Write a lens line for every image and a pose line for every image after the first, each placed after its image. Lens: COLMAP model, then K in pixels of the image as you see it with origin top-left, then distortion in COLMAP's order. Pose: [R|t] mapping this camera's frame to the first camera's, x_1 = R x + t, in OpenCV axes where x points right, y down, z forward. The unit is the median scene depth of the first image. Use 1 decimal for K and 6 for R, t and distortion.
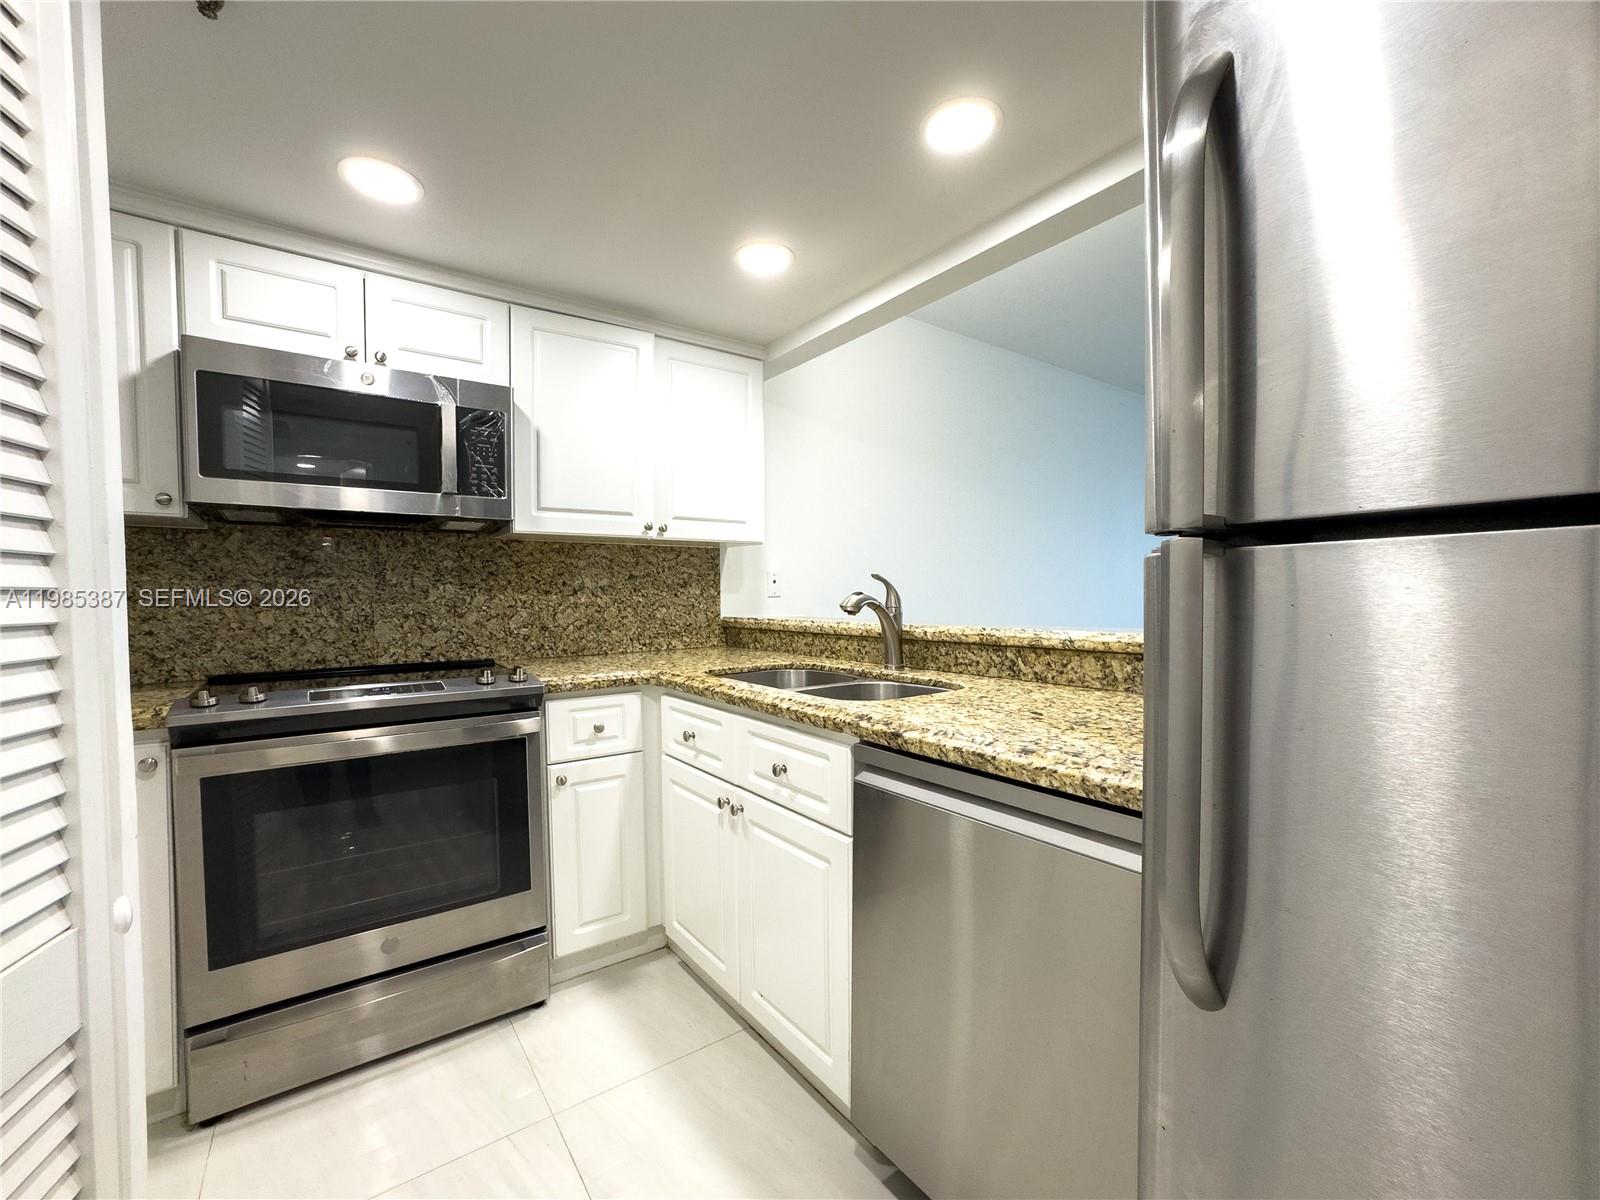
lens RADIAL K [[663.2, 0, 802.4], [0, 663.2, 614.1], [0, 0, 1]] dist [-0.034437, 0.016044]
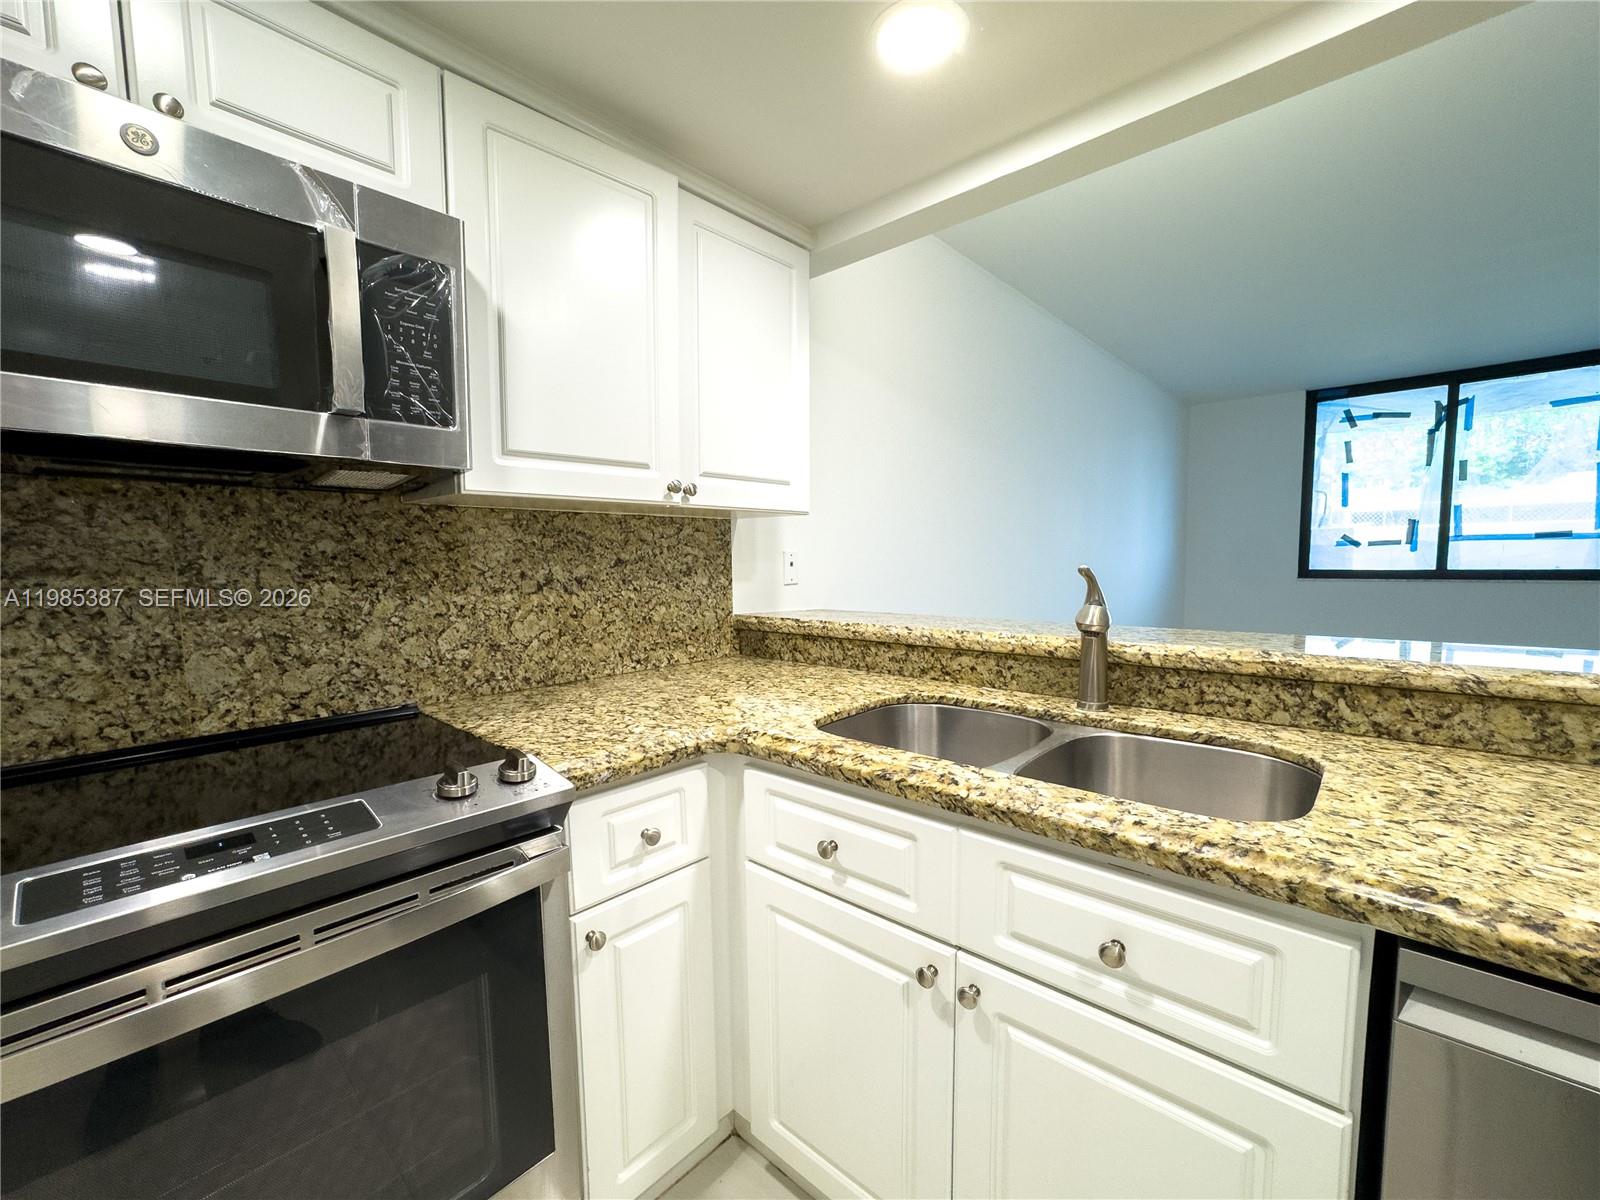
lens RADIAL K [[663.2, 0, 802.4], [0, 663.2, 614.1], [0, 0, 1]] dist [-0.034437, 0.016044]
pose [[0.979244, -0.019194, 0.201773, -0.272574], [0.008634, 0.998553, 0.053088, -0.048292], [-0.202500, -0.050244, 0.977992, 0.390577]]
